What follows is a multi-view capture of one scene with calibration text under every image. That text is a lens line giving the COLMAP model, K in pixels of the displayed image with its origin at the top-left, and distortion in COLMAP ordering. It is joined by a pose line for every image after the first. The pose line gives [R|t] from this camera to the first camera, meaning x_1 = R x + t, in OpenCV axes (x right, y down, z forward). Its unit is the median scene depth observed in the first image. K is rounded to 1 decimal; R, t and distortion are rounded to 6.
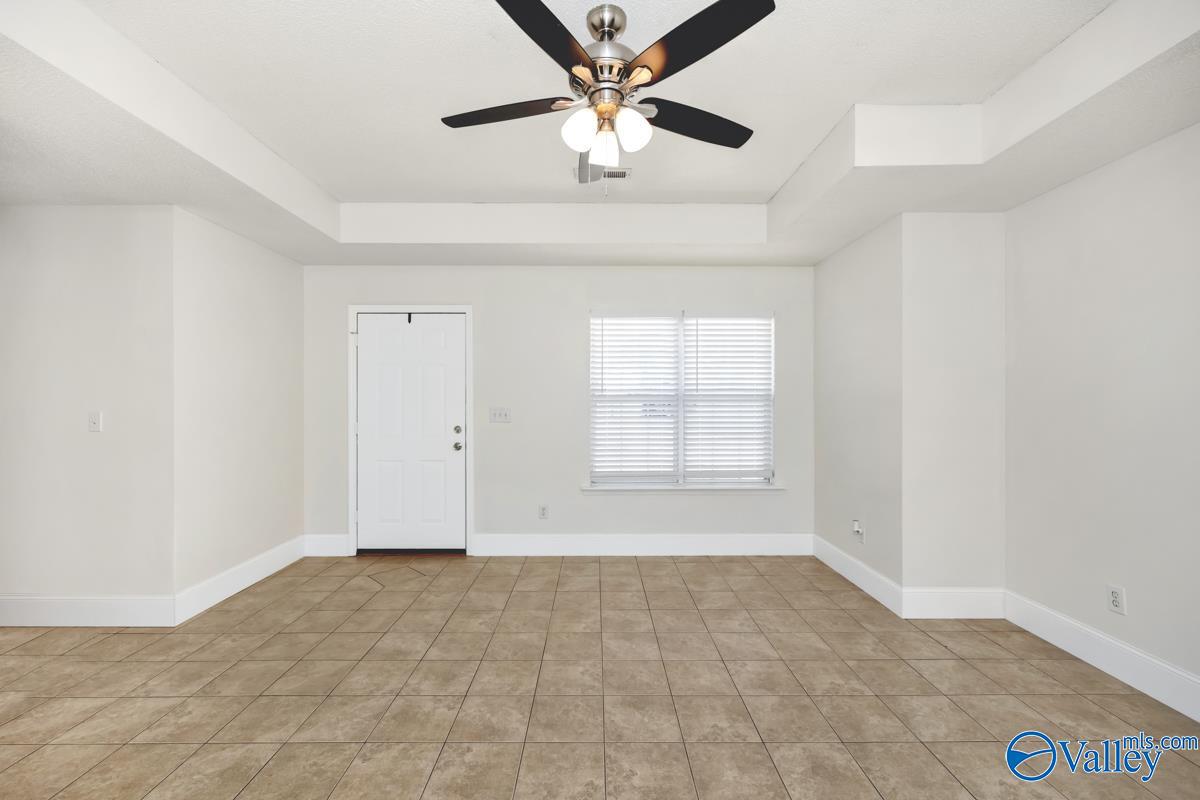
lens RADIAL K [[502.7, 0, 610.2], [0, 502.7, 405.2], [0, 0, 1]] dist [-0.001003, 0.000085]
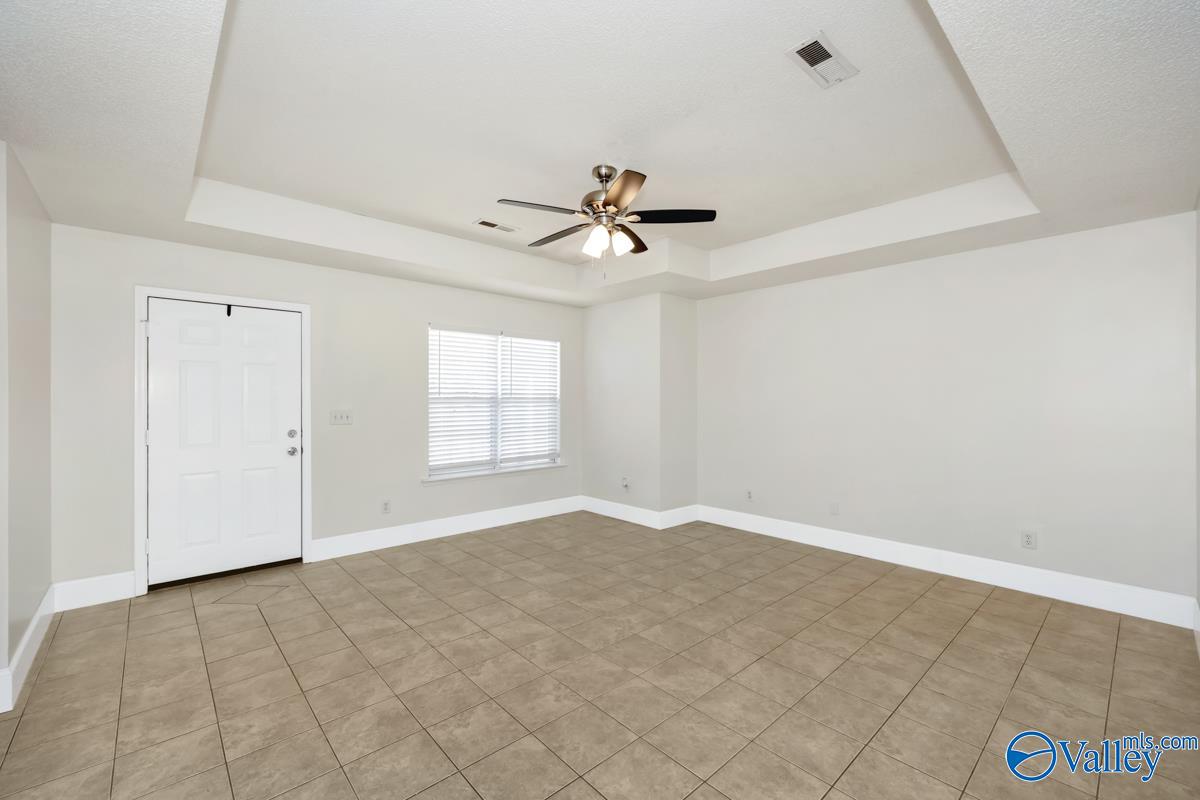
lens RADIAL K [[489.6, 0, 604.1], [0, 489.6, 400.1], [0, 0, 1]] dist [0.000098, 0.000206]
pose [[0.748320, -0.000663, 0.663338, -0.610010], [0.005248, 0.999974, -0.004921, -0.008710], [-0.663318, 0.007164, 0.748304, -0.112360]]
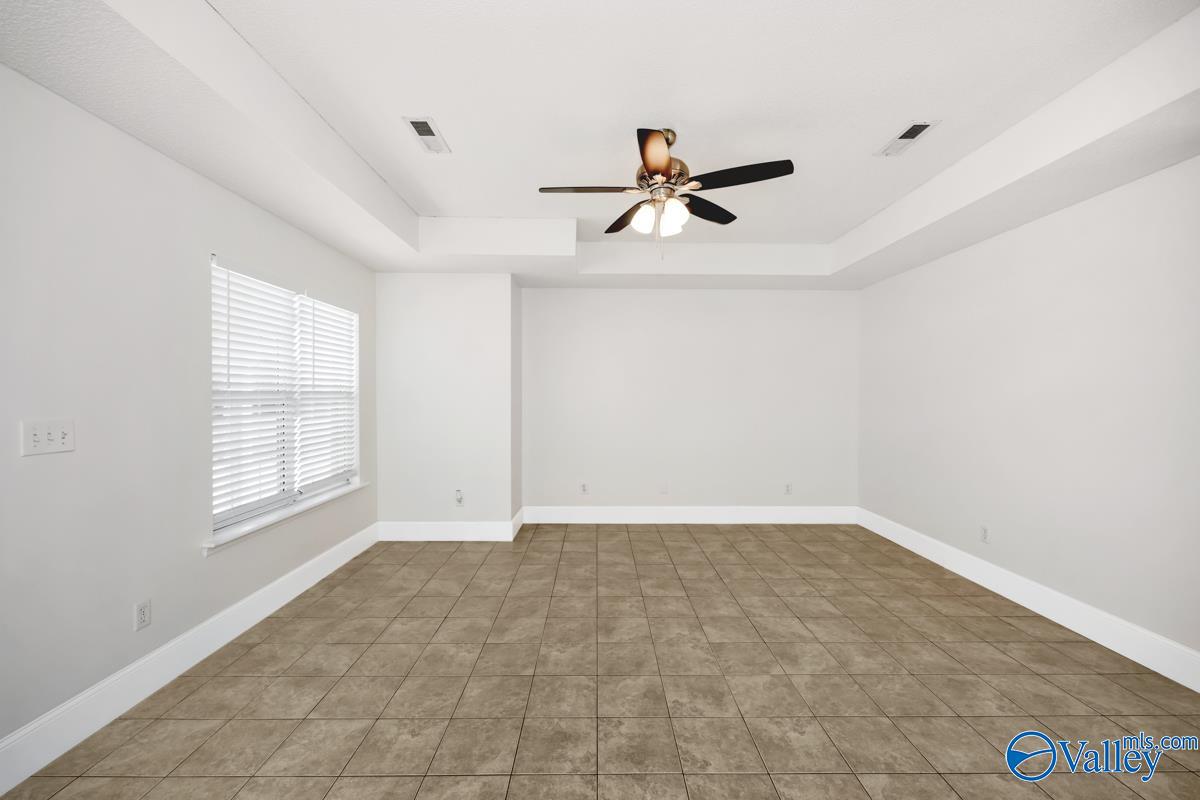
lens RADIAL K [[484.5, 0, 594.1], [0, 484.5, 400.8], [0, 0, 1]] dist [0.000725, 0.000292]
pose [[0.010173, -0.014062, 0.999849, -0.804453], [0.004477, 0.999892, 0.014017, -0.019197], [-0.999938, 0.004333, 0.010235, 0.673245]]
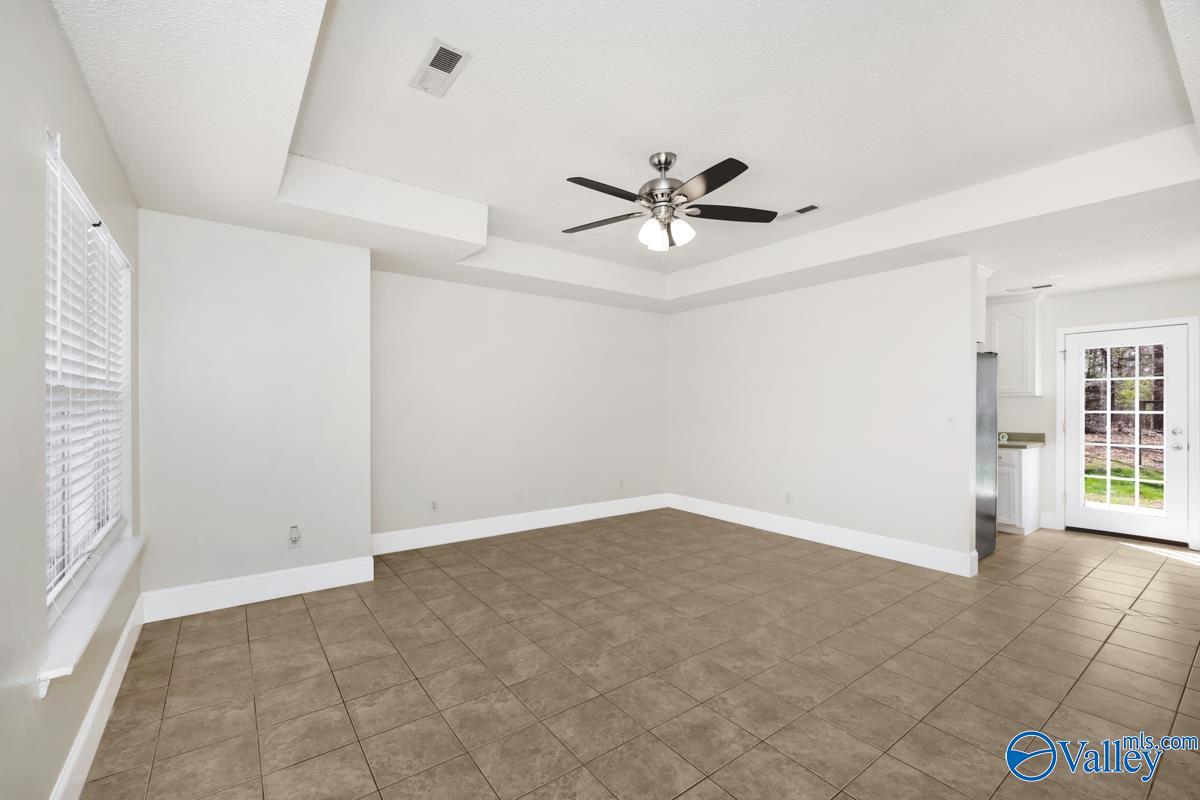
lens RADIAL K [[515.2, 0, 606.5], [0, 515.2, 404.4], [0, 0, 1]] dist [-0.000722, 0.000490]
pose [[-0.591192, -0.004129, 0.806520, -0.651117], [0.002432, 0.999973, 0.006902, 0.005930], [-0.806527, 0.006041, -0.591166, 1.161634]]
